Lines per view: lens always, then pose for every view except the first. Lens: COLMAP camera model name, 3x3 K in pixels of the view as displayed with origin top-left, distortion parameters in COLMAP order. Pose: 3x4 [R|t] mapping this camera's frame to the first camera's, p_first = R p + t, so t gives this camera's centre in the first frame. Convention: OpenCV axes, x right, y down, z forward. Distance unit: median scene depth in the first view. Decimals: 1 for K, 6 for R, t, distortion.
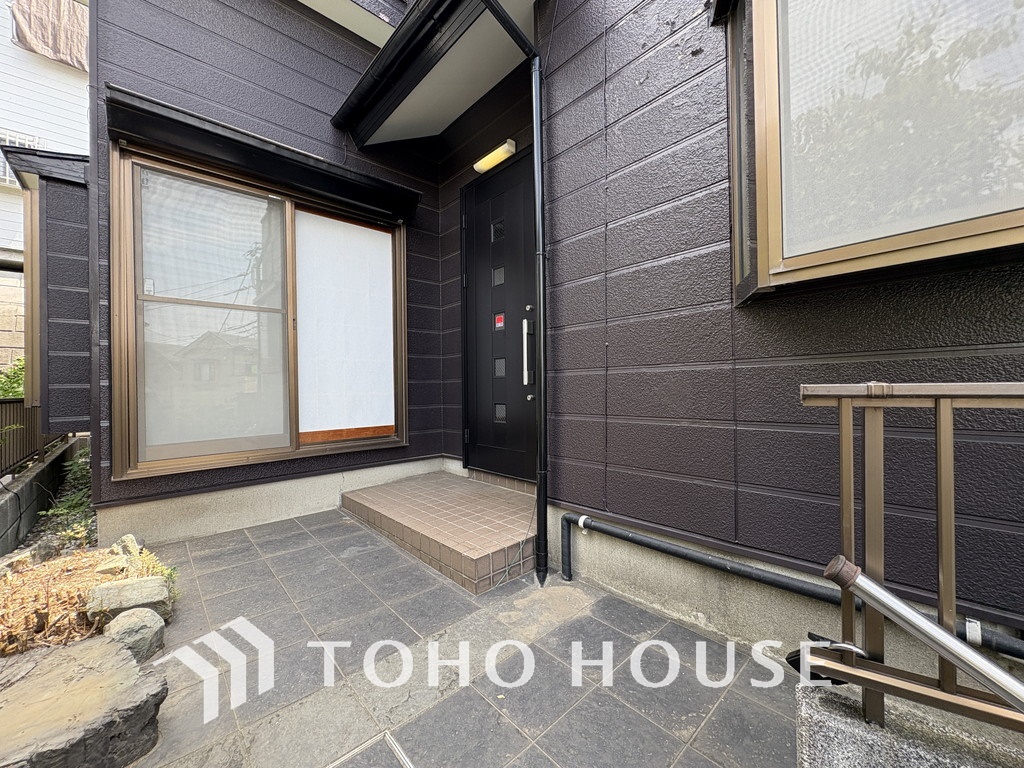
lens RADIAL K [[408.9, 0, 511.6], [0, 408.9, 384.8], [0, 0, 1]] dist [-0.003279, 0.000652]
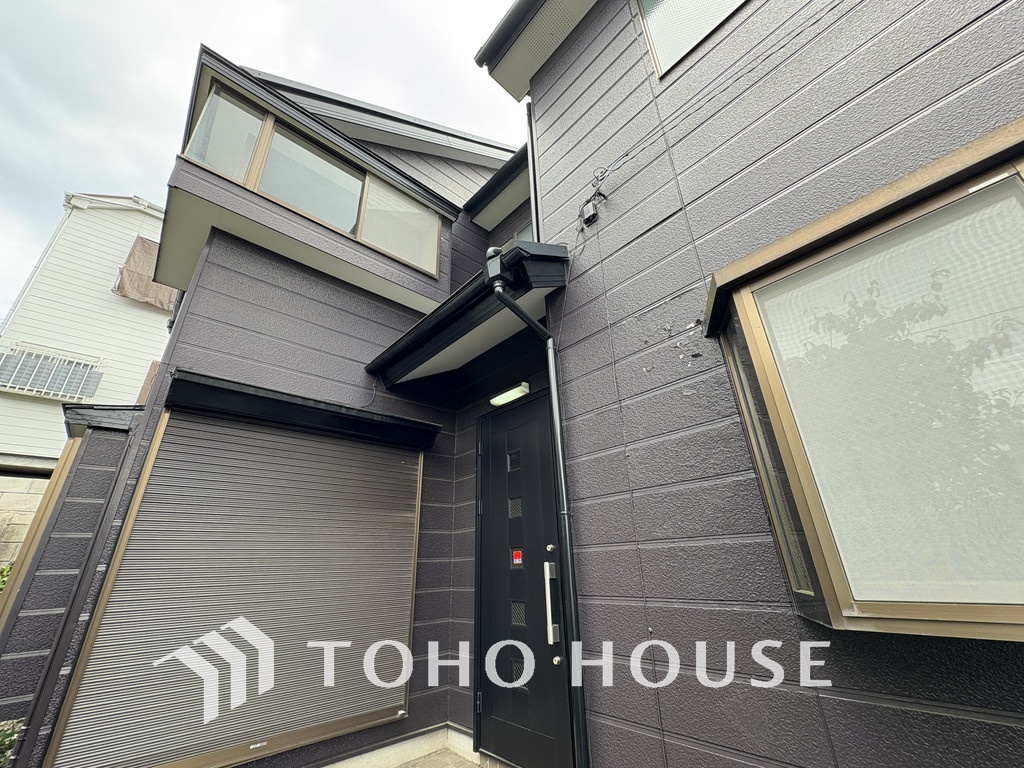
lens RADIAL K [[408.9, 0, 512.3], [0, 408.9, 385.6], [0, 0, 1]] dist [-0.003279, 0.000652]
pose [[0.999869, -0.016171, -0.001082, -0.037685], [0.014363, 0.915049, -0.403086, -0.154292], [0.007508, 0.403018, 0.915161, -0.016243]]
